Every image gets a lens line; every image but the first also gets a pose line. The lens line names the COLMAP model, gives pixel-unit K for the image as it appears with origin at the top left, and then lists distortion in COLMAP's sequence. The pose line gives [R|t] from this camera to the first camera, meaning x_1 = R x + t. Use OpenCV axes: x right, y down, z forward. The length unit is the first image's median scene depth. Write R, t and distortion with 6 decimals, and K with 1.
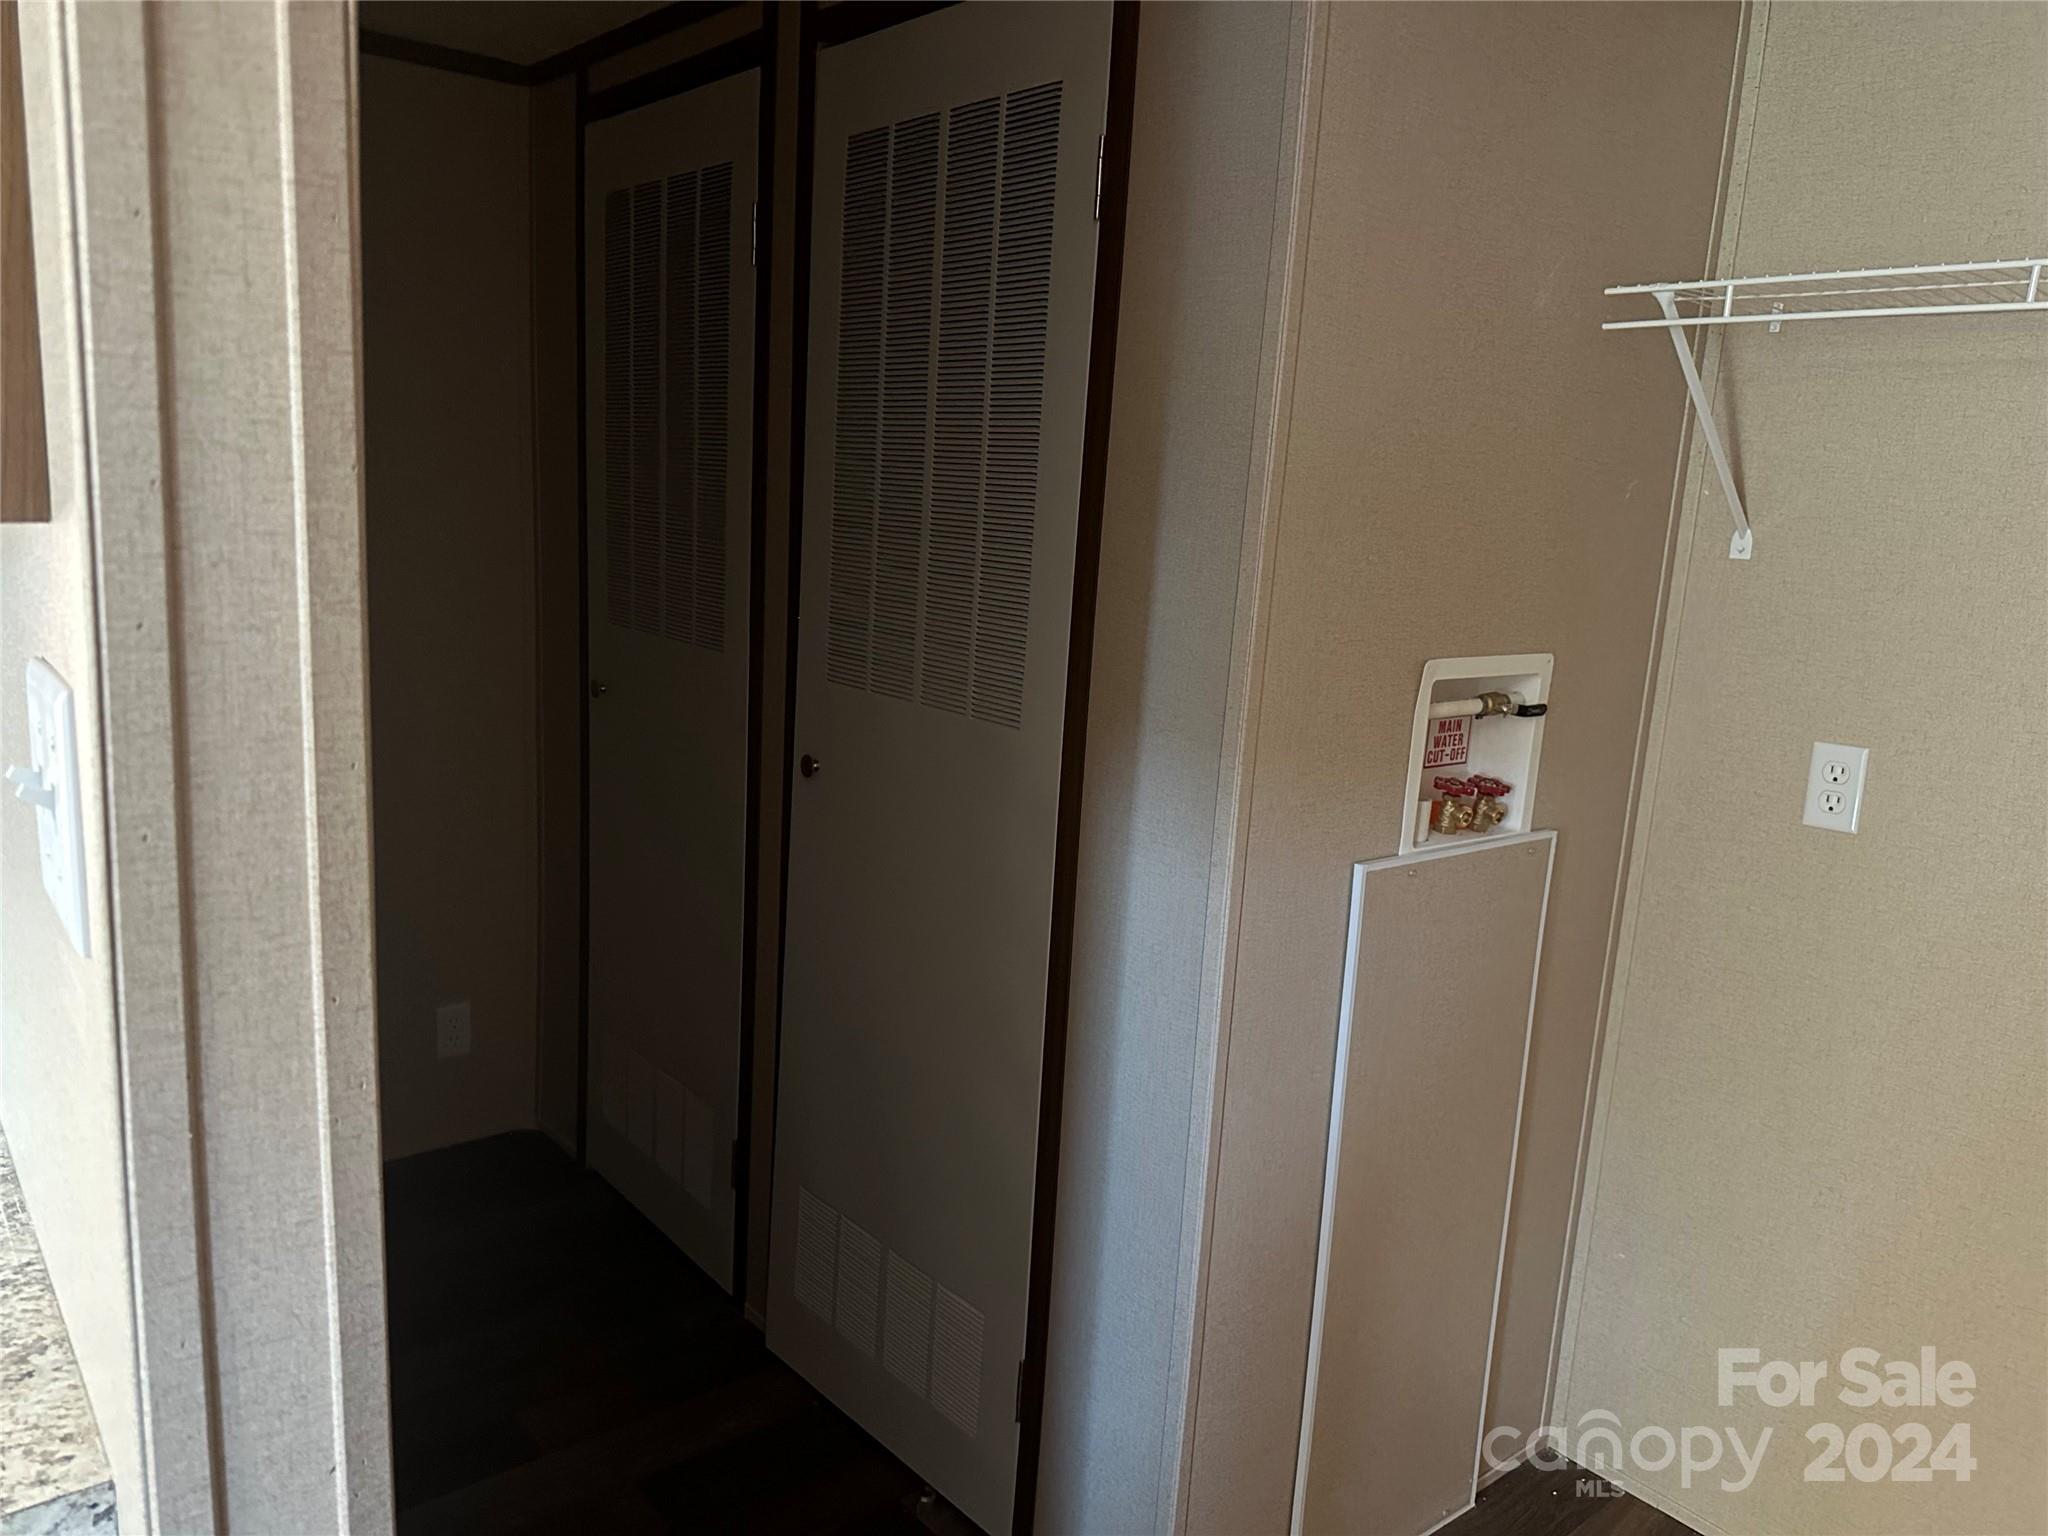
lens RADIAL K [[1400.6, 0, 1019.4], [0, 1400.6, 782.2], [0, 0, 1]] dist [0.001737, -0.002298]
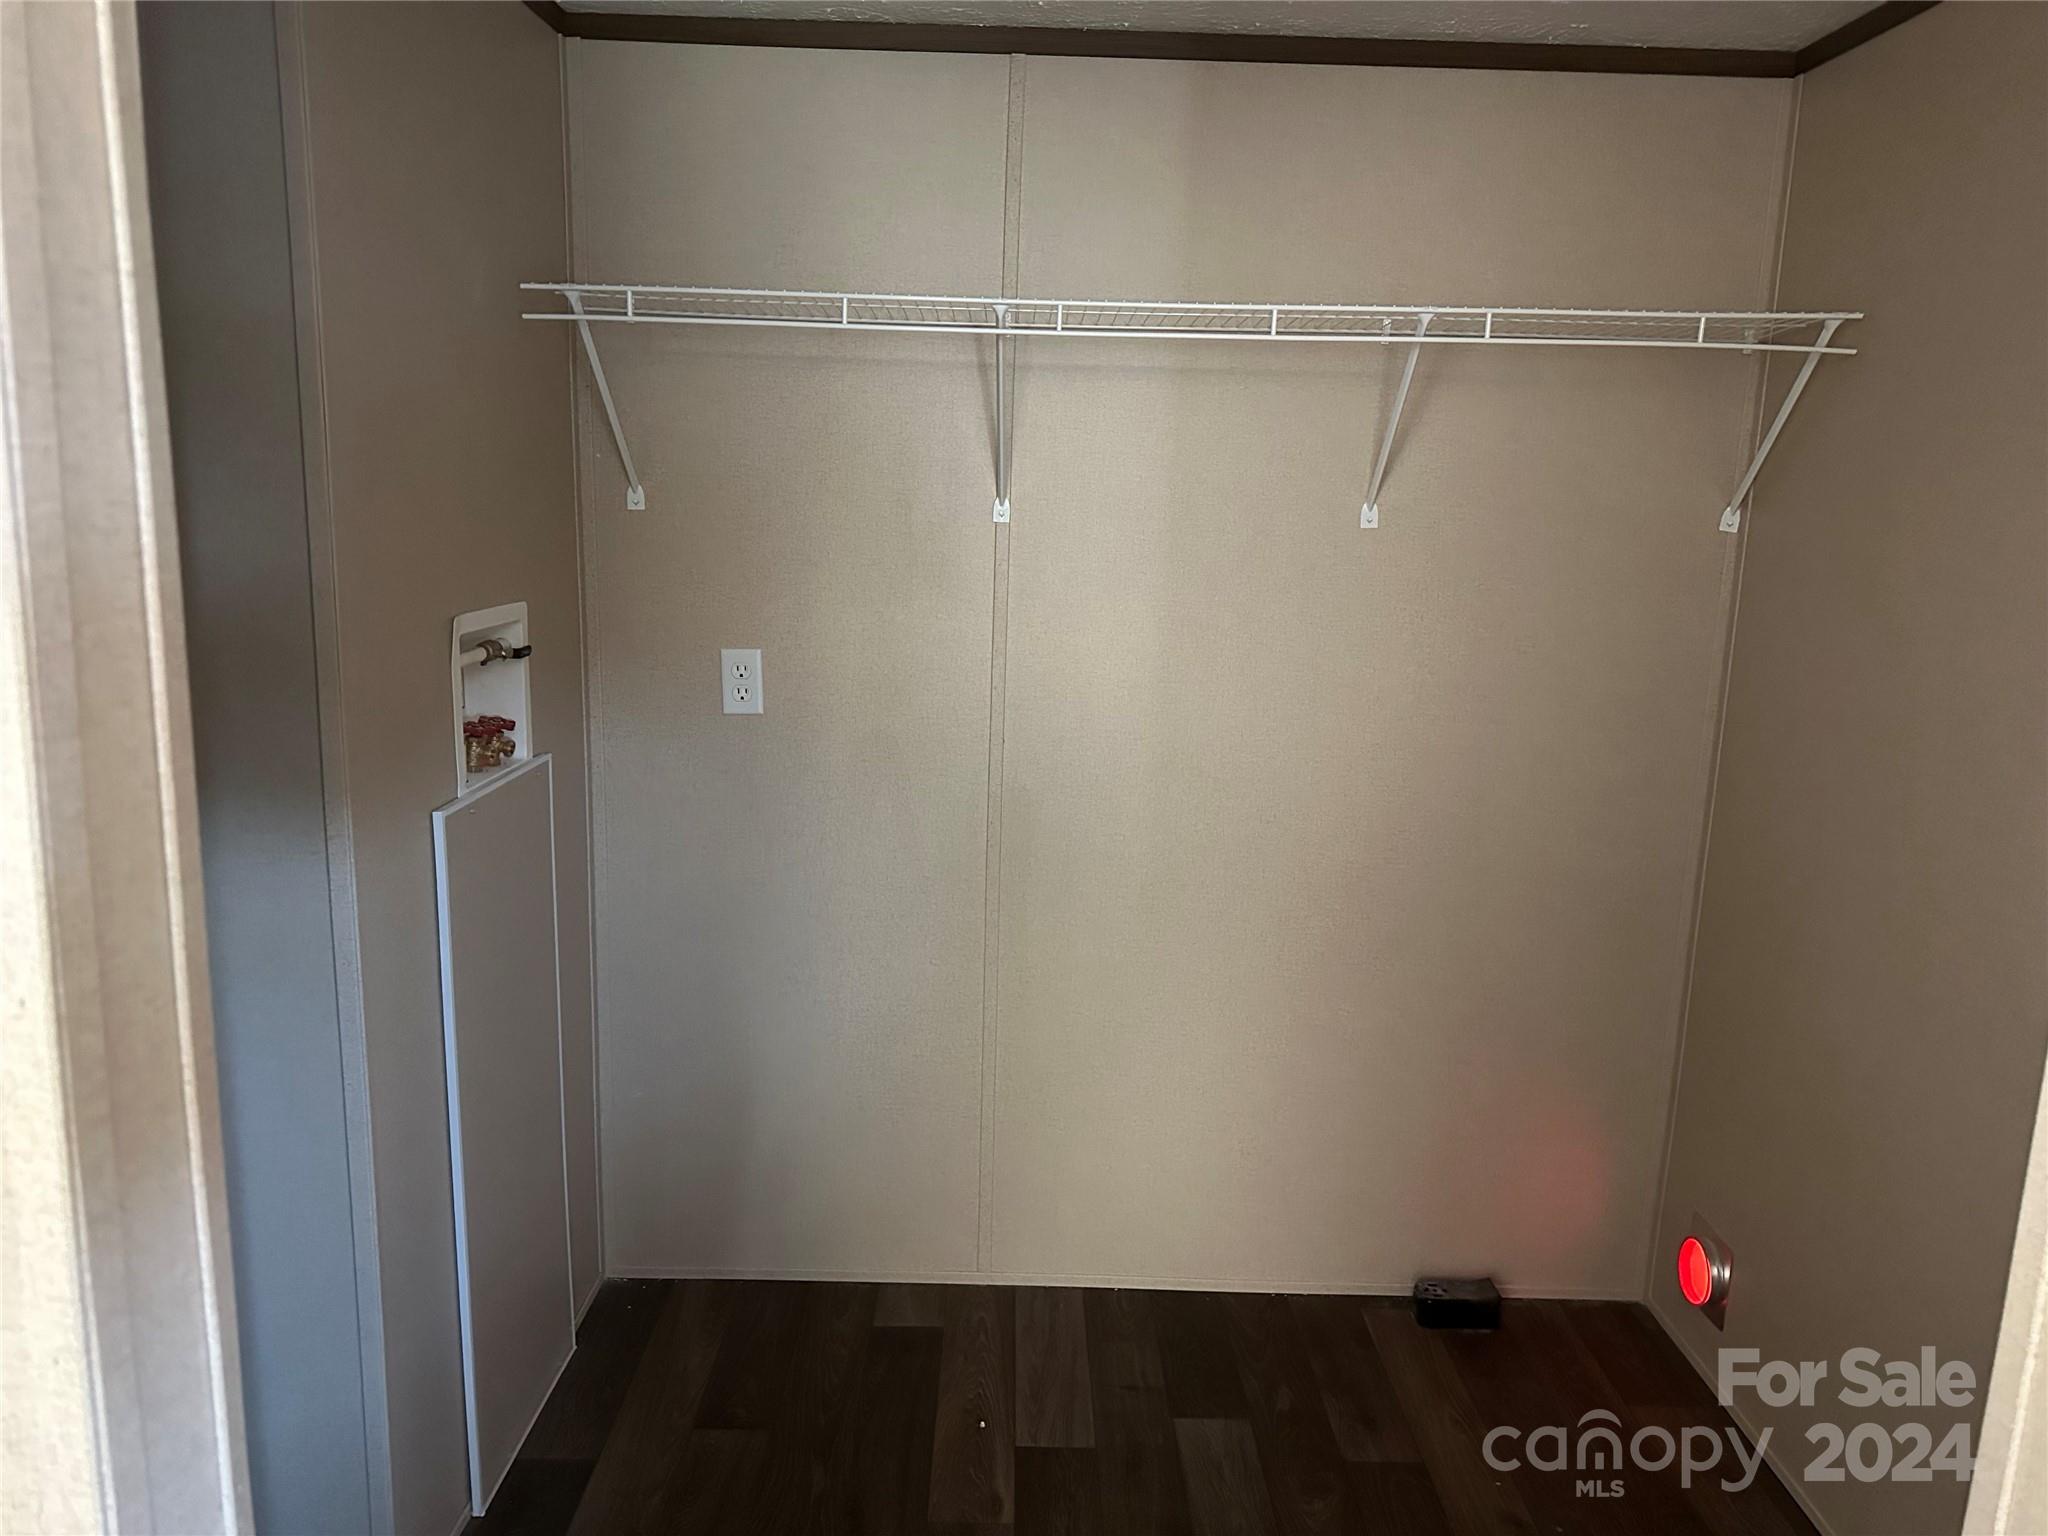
lens RADIAL K [[1394.7, 0, 1024.0], [0, 1394.7, 768.0], [0, 0, 1]] dist [0.015481, -0.001616]
pose [[0.631814, -0.187526, 0.752094, -0.253778], [0.159512, 0.980982, 0.110595, -0.019729], [-0.758529, 0.050092, 0.649711, -0.046432]]
